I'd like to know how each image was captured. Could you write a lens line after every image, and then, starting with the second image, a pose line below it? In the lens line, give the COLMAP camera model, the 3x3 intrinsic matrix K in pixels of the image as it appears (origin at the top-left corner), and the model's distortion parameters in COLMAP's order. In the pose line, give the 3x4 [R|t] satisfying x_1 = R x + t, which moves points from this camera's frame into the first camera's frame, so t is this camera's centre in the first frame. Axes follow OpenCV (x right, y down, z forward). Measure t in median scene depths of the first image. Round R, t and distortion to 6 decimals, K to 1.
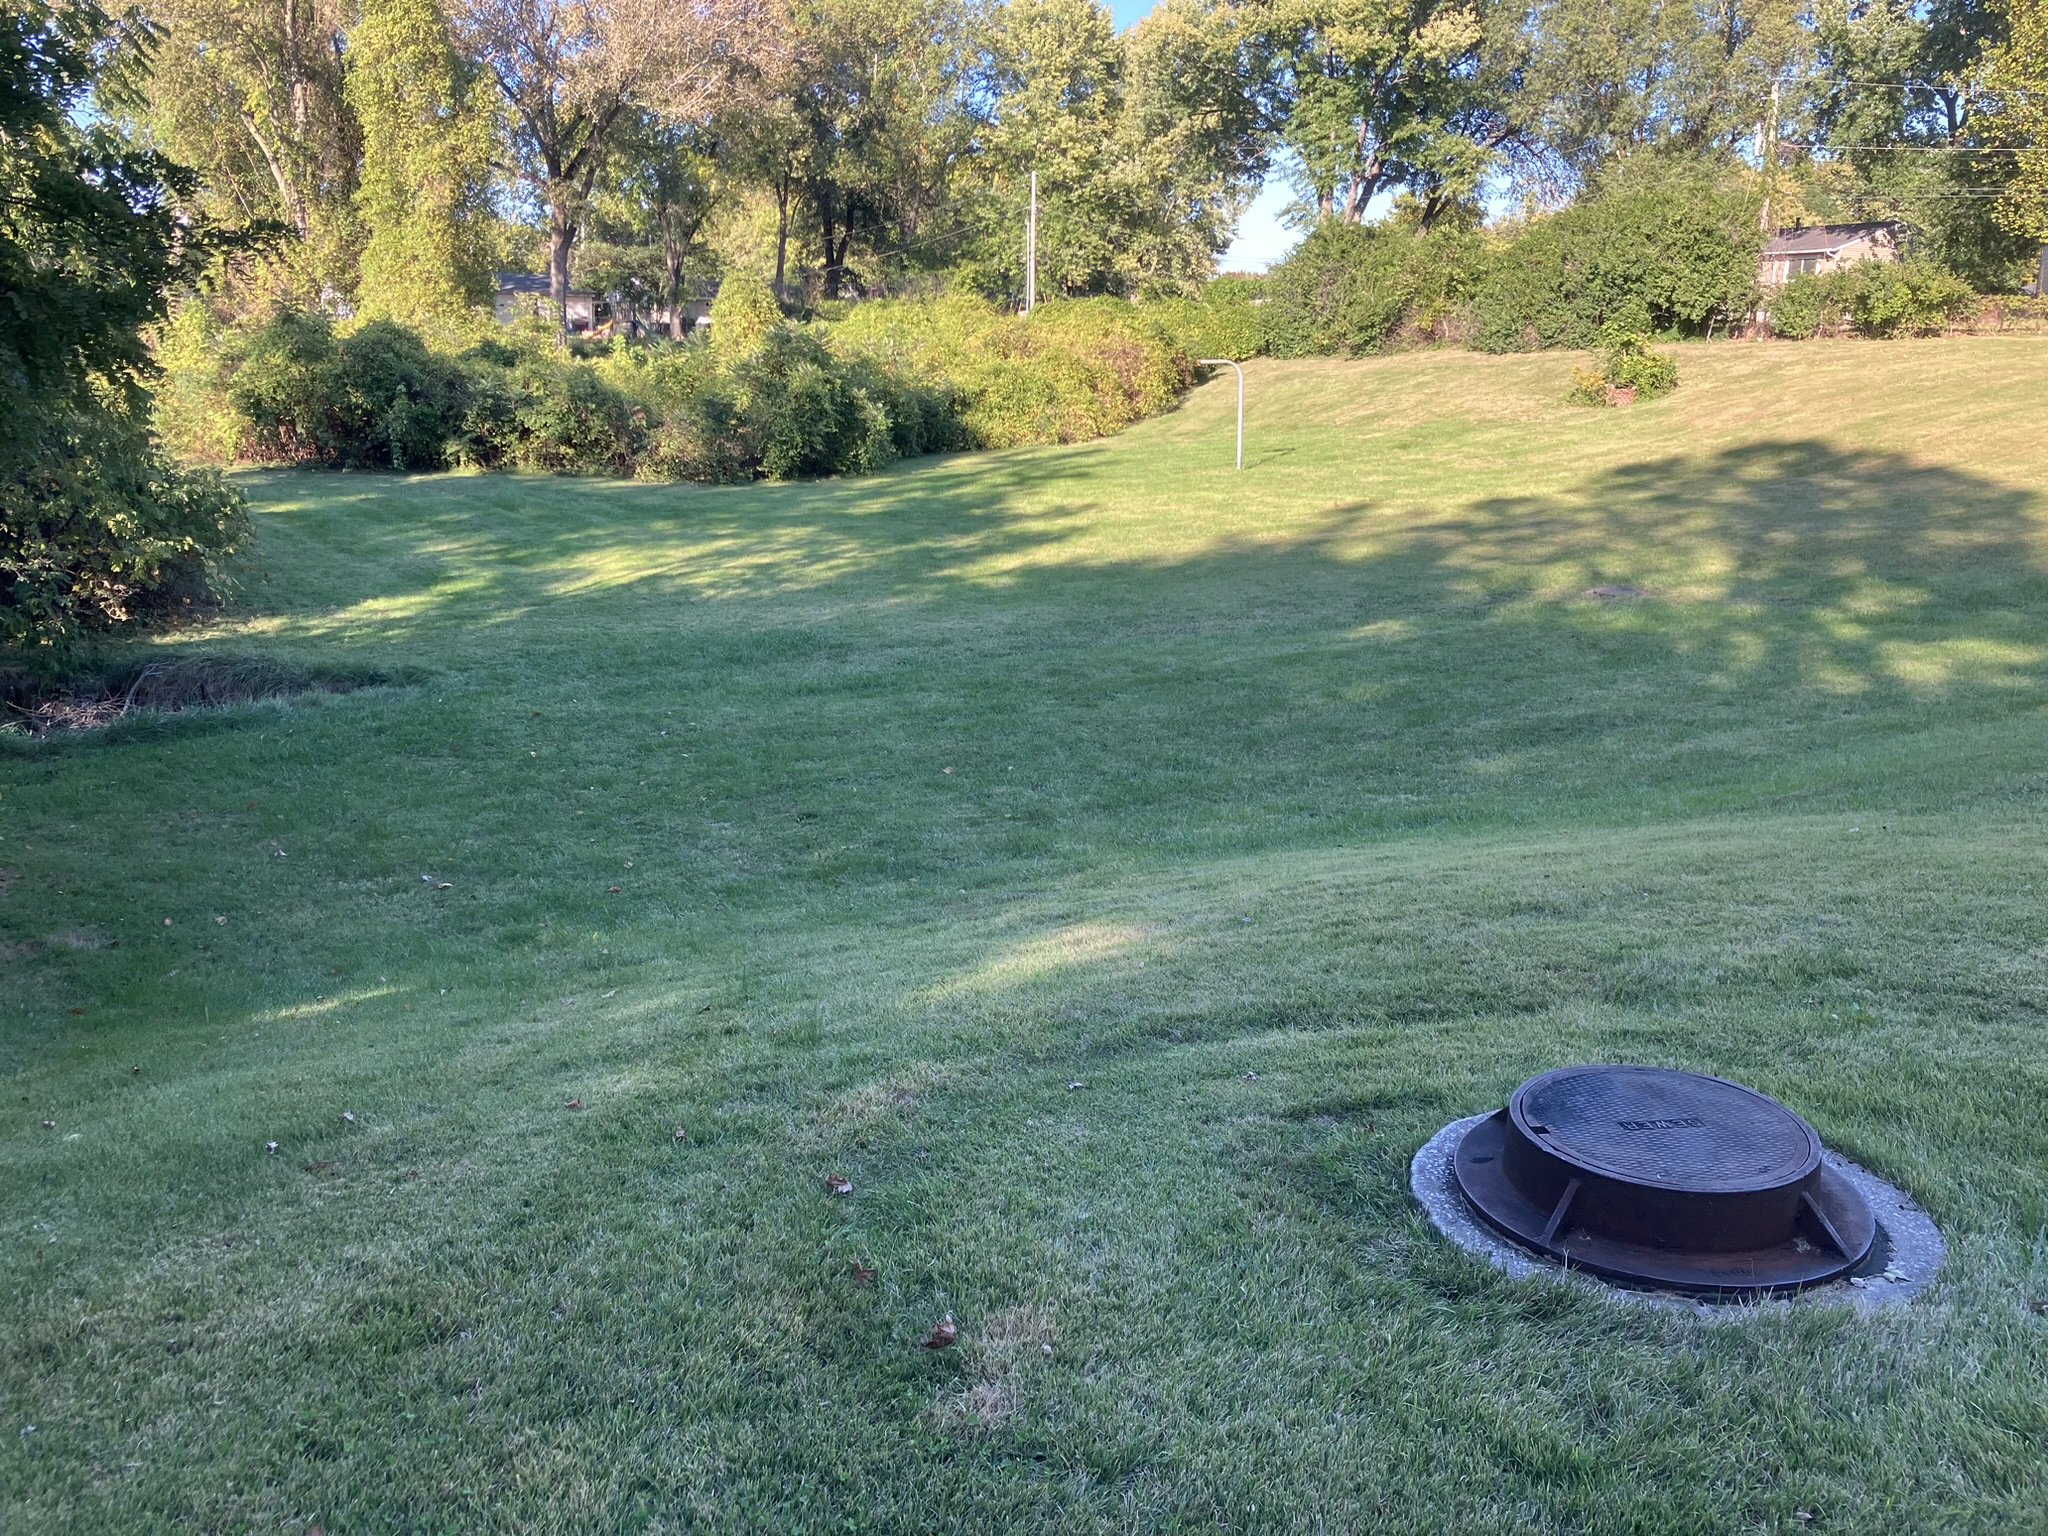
lens RADIAL K [[1679.1, 0, 1036.1], [0, 1679.1, 726.6], [0, 0, 1]] dist [0.041728, -0.047759]
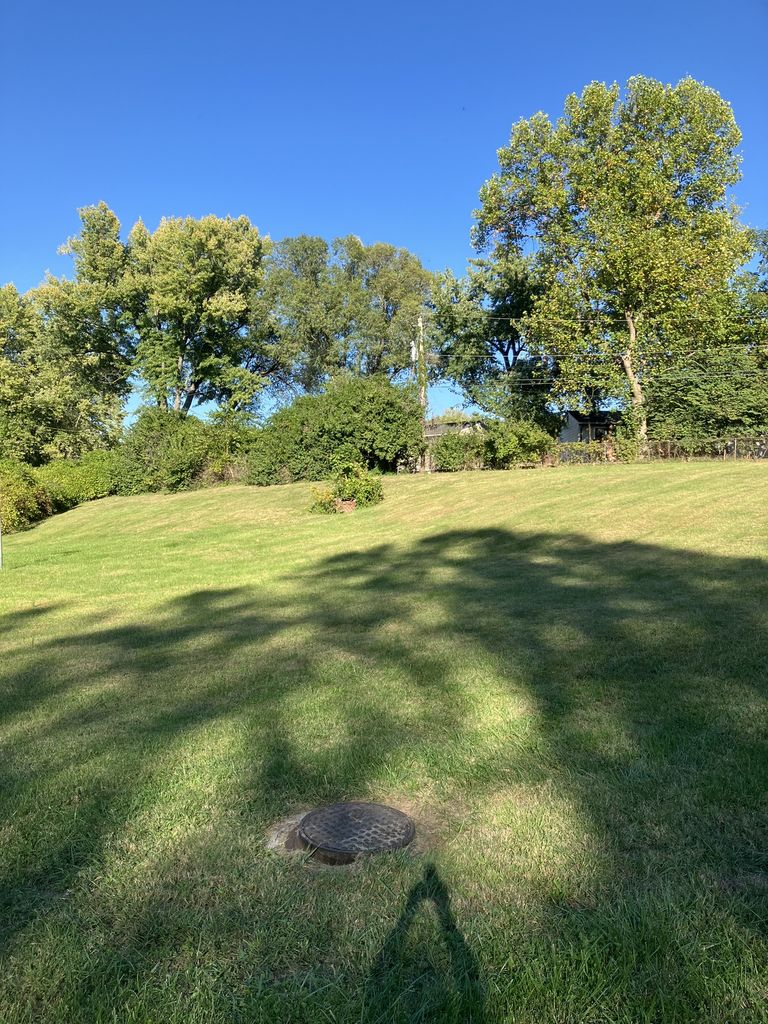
lens RADIAL K [[839.5, 0, 384.6], [0, 839.5, 513.1], [0, 0, 1]] dist [0.041728, -0.047759]
pose [[0.932175, -0.019234, 0.361496, 0.100291], [0.098018, 0.974697, -0.200894, -0.039453], [-0.348485, 0.222701, 0.910474, 0.287474]]
